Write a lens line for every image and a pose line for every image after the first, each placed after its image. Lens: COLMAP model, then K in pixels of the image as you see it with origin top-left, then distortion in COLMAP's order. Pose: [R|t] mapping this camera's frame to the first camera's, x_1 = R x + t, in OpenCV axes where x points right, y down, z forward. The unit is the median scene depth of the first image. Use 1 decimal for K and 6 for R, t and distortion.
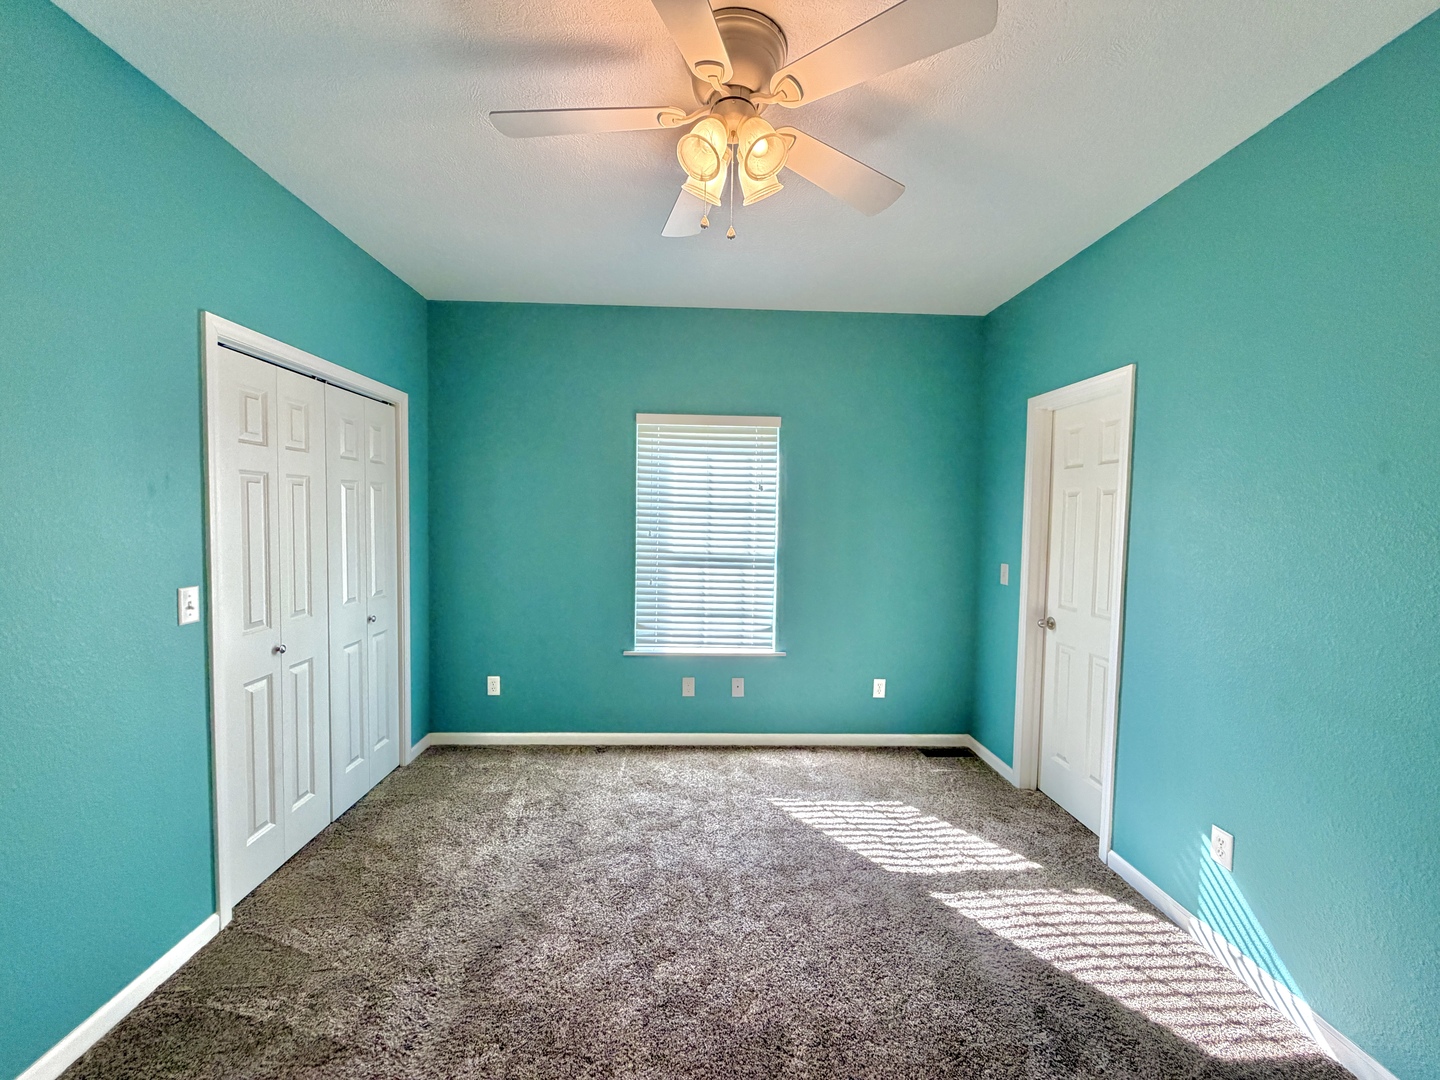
lens RADIAL K [[574.3, 0, 716.3], [0, 574.3, 540.6], [0, 0, 1]] dist [0.000293, 0.000073]
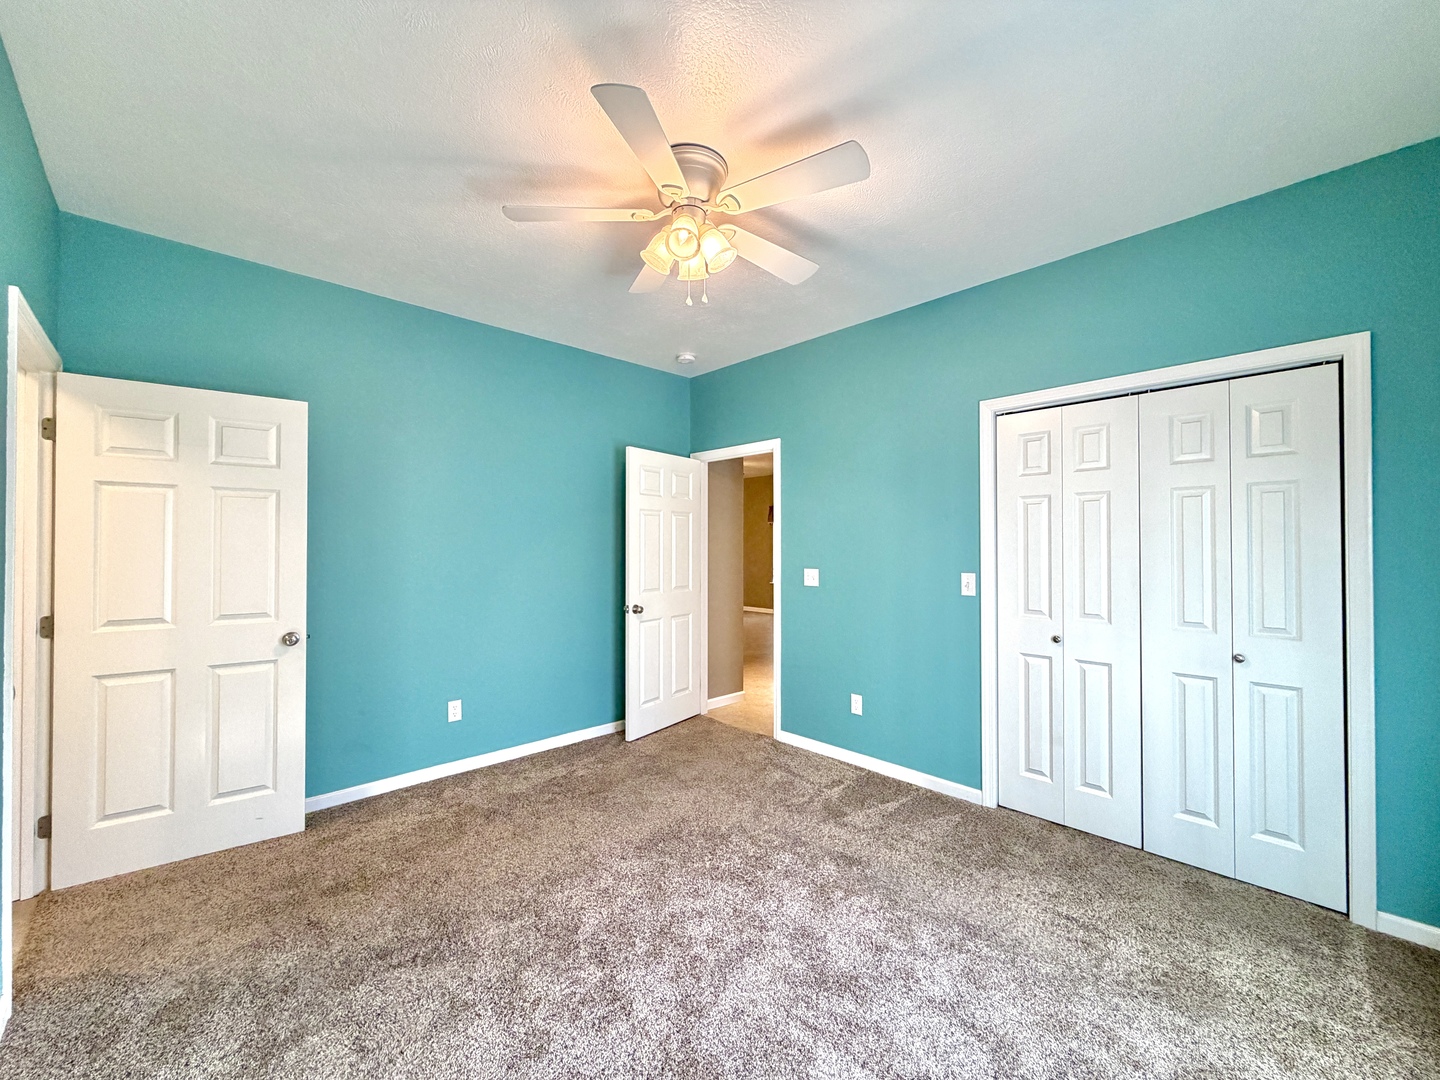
lens RADIAL K [[574.3, 0, 714.4], [0, 574.3, 539.5], [0, 0, 1]] dist [0.000293, 0.000073]
pose [[-0.756088, -0.022291, -0.654090, 0.611154], [-0.042686, 0.998971, 0.015298, -0.008682], [0.653076, 0.039487, -0.756262, 1.504607]]
